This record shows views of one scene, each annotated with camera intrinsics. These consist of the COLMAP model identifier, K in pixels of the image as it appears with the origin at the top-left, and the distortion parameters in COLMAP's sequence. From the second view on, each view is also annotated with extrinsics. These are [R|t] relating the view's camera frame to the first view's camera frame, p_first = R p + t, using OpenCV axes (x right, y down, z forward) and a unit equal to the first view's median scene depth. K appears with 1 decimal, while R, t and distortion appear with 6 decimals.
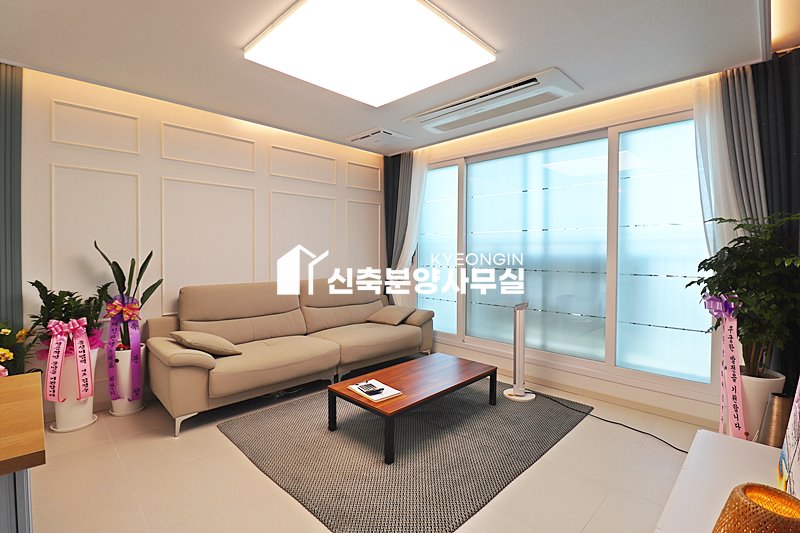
lens RADIAL K [[368.8, 0, 401.8], [0, 368.8, 258.9], [0, 0, 1]] dist [0.000010, -0.010795]
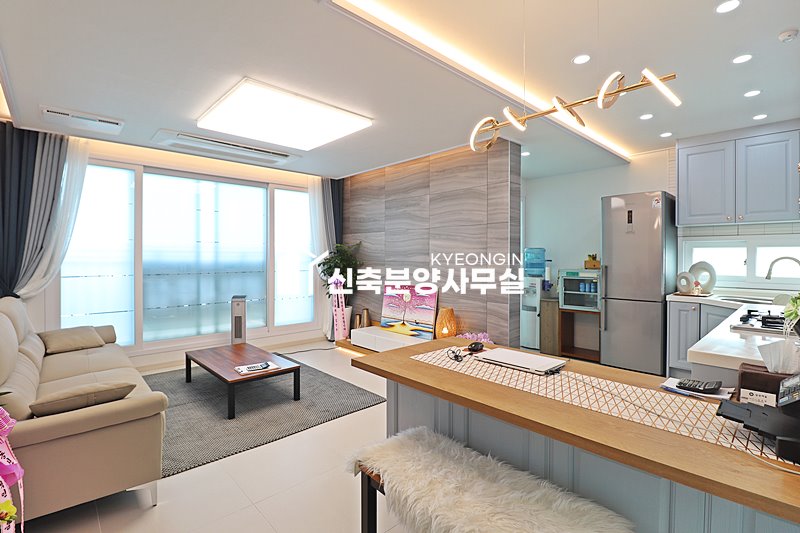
lens RADIAL K [[368.8, 0, 397.6], [0, 368.8, 260.0], [0, 0, 1]] dist [0.000010, -0.010795]
pose [[0.044205, -0.014020, 0.998924, -1.282572], [0.019641, 0.999720, 0.013162, -0.028393], [-0.998829, 0.019038, 0.044468, 0.429427]]
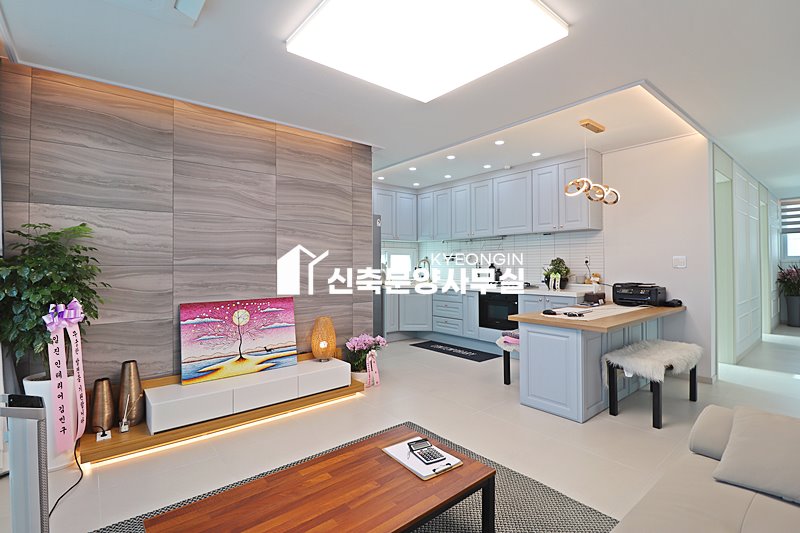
lens RADIAL K [[368.8, 0, 383.0], [0, 368.8, 263.6], [0, 0, 1]] dist [0.000010, -0.010795]
pose [[-0.991580, 0.001813, 0.129480, -0.078570], [0.004239, 0.999820, 0.018467, -0.019581], [-0.129423, 0.018860, -0.991410, 1.611694]]
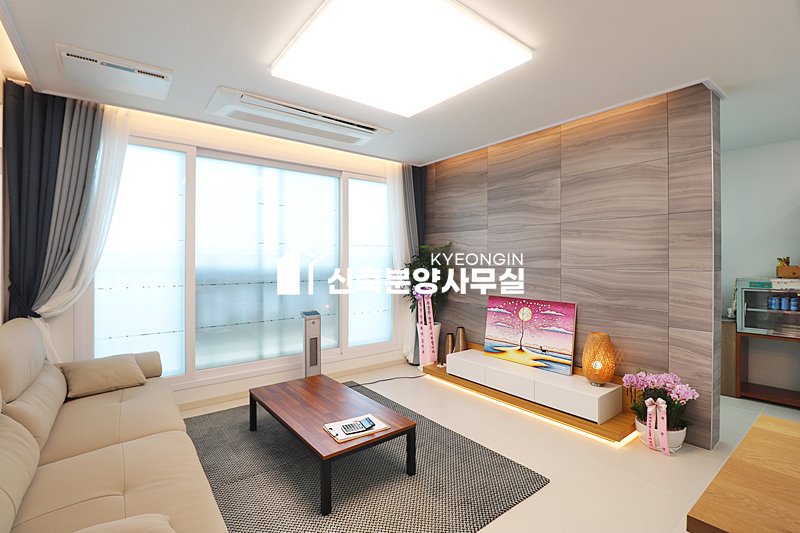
lens RADIAL K [[368.8, 0, 400.4], [0, 368.8, 260.9], [0, 0, 1]] dist [0.000010, -0.010795]
pose [[0.134575, -0.006595, 0.990881, -0.888826], [0.022029, 0.999751, 0.003662, -0.036650], [-0.990658, 0.021335, 0.134687, 0.740397]]
